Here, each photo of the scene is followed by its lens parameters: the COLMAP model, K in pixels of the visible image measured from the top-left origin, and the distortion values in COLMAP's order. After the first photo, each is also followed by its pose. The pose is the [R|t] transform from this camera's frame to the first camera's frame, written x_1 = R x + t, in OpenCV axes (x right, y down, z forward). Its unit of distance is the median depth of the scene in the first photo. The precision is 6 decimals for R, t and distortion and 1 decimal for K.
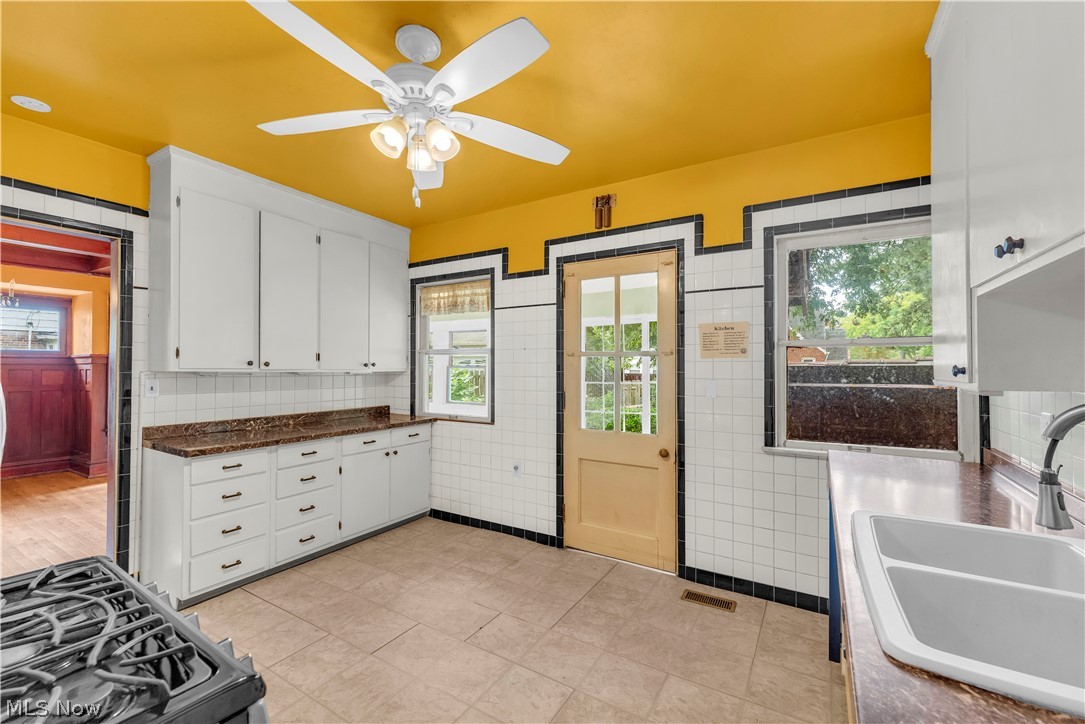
lens RADIAL K [[442.7, 0, 546.4], [0, 442.7, 364.4], [0, 0, 1]] dist [-0.000020, -0.000542]
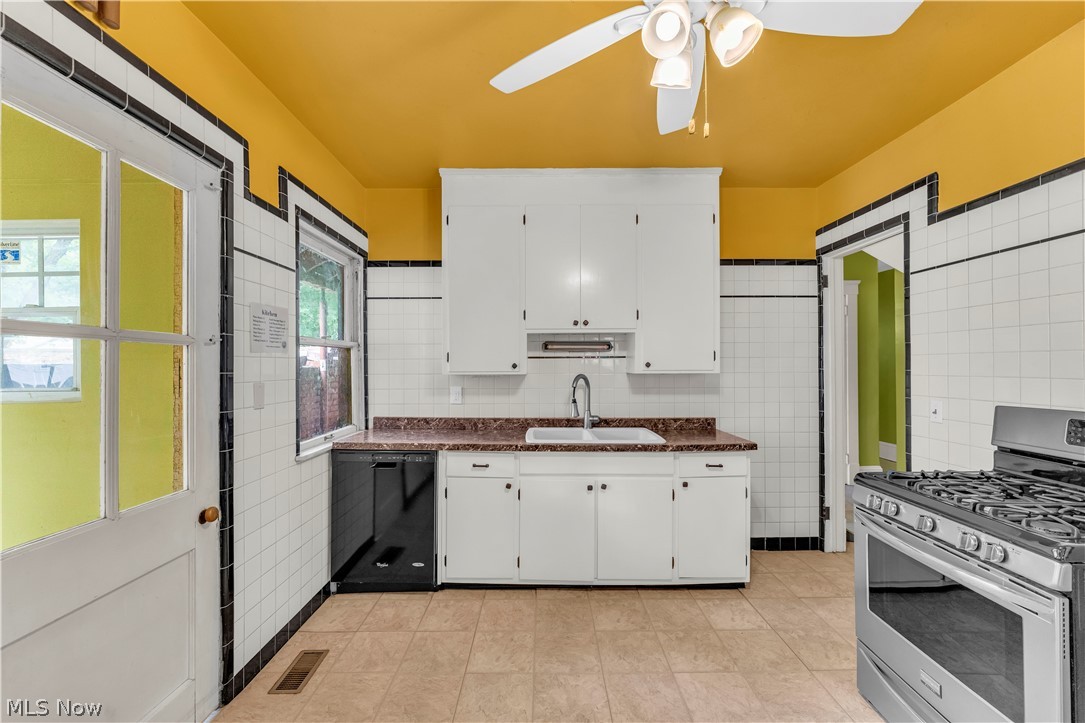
lens RADIAL K [[442.7, 0, 544.7], [0, 442.7, 364.3], [0, 0, 1]] dist [-0.000020, -0.000542]
pose [[-0.528501, 0.007612, 0.848899, -0.495043], [-0.005716, 0.999905, -0.012524, 0.012327], [-0.848913, -0.011471, -0.528407, 1.026479]]
